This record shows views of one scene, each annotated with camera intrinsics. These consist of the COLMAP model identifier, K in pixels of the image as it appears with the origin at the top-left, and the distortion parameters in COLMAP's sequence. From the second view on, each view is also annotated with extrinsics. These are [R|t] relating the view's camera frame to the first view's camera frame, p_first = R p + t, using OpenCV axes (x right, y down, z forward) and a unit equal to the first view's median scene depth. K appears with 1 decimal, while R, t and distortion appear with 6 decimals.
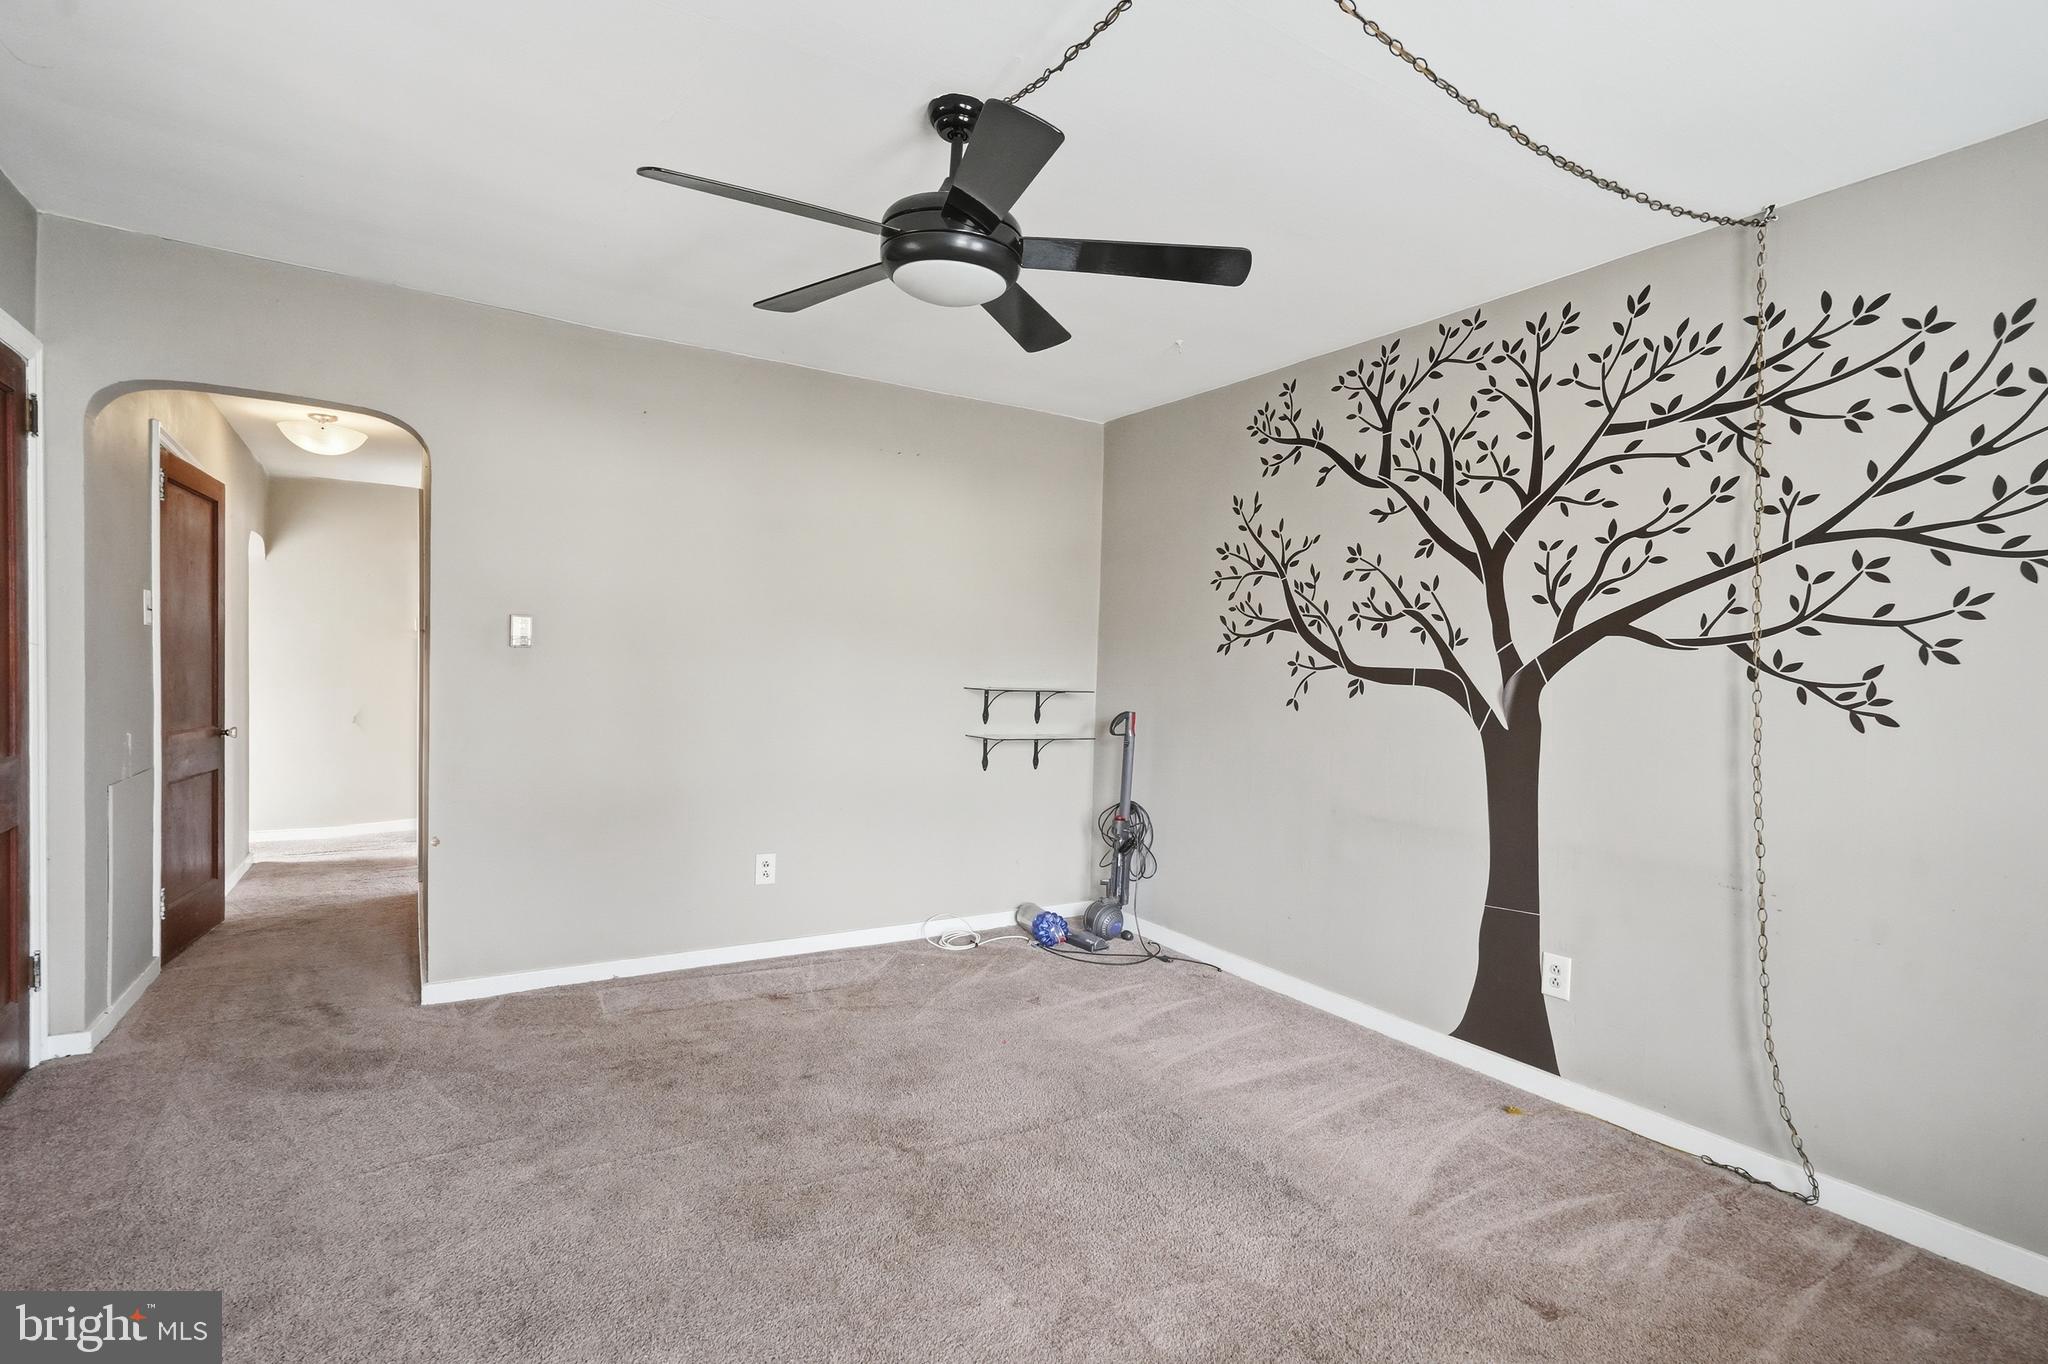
lens RADIAL K [[938.1, 0, 1017.0], [0, 938.1, 699.5], [0, 0, 1]] dist [0.002414, 0.000650]
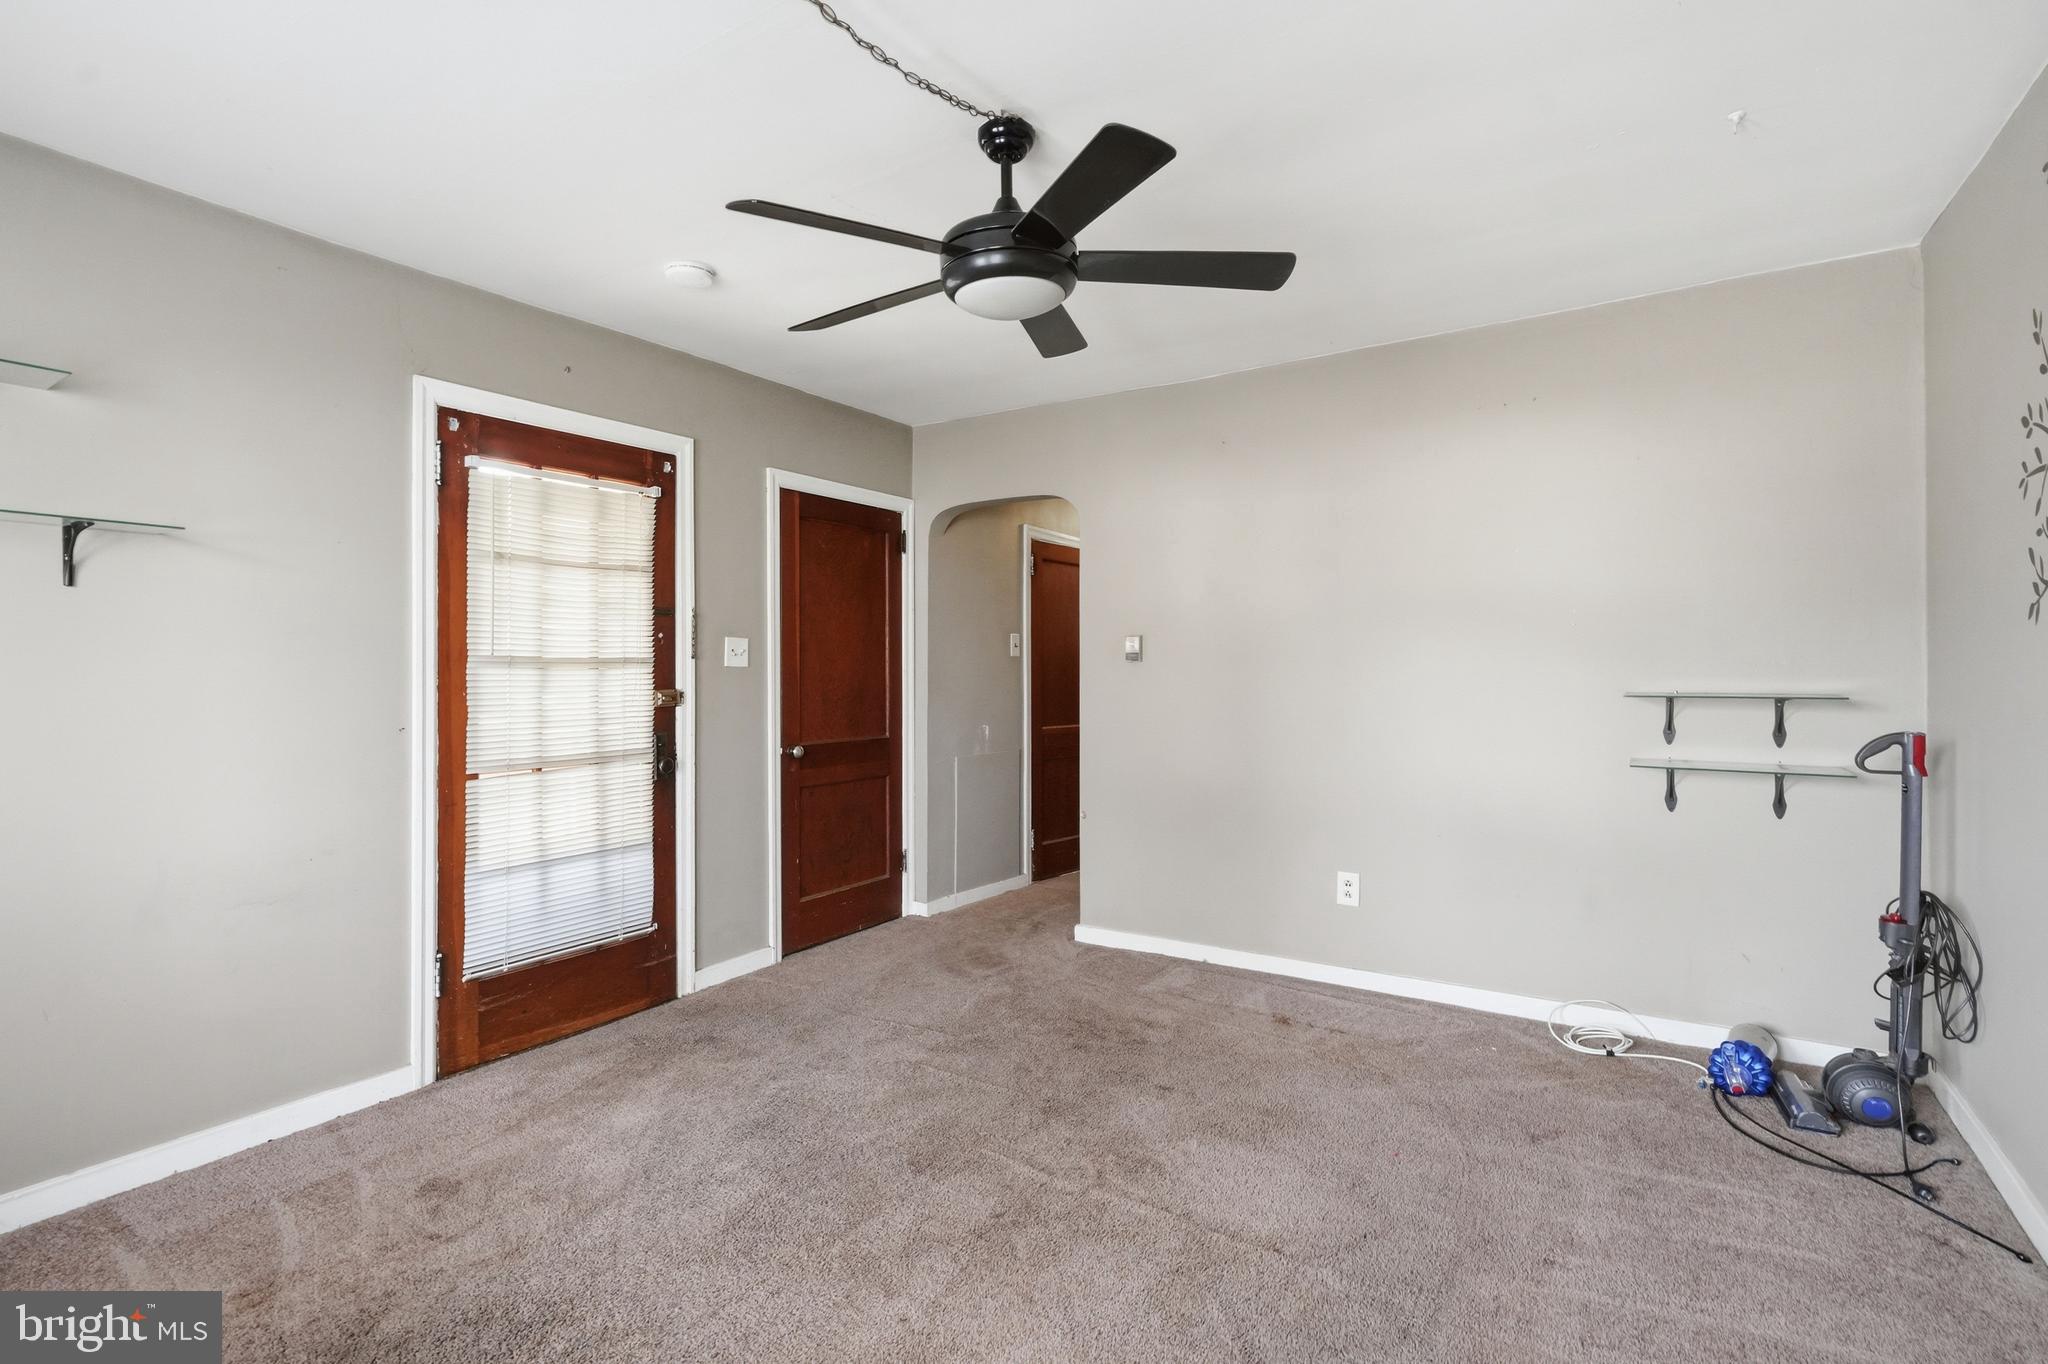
lens RADIAL K [[938.1, 0, 1017.9], [0, 938.1, 661.1], [0, 0, 1]] dist [0.002414, 0.000650]
pose [[0.451725, -0.036140, -0.891425, 0.420546], [-0.006816, 0.999010, -0.043955, -0.001682], [0.892131, 0.025932, 0.451032, 0.282421]]
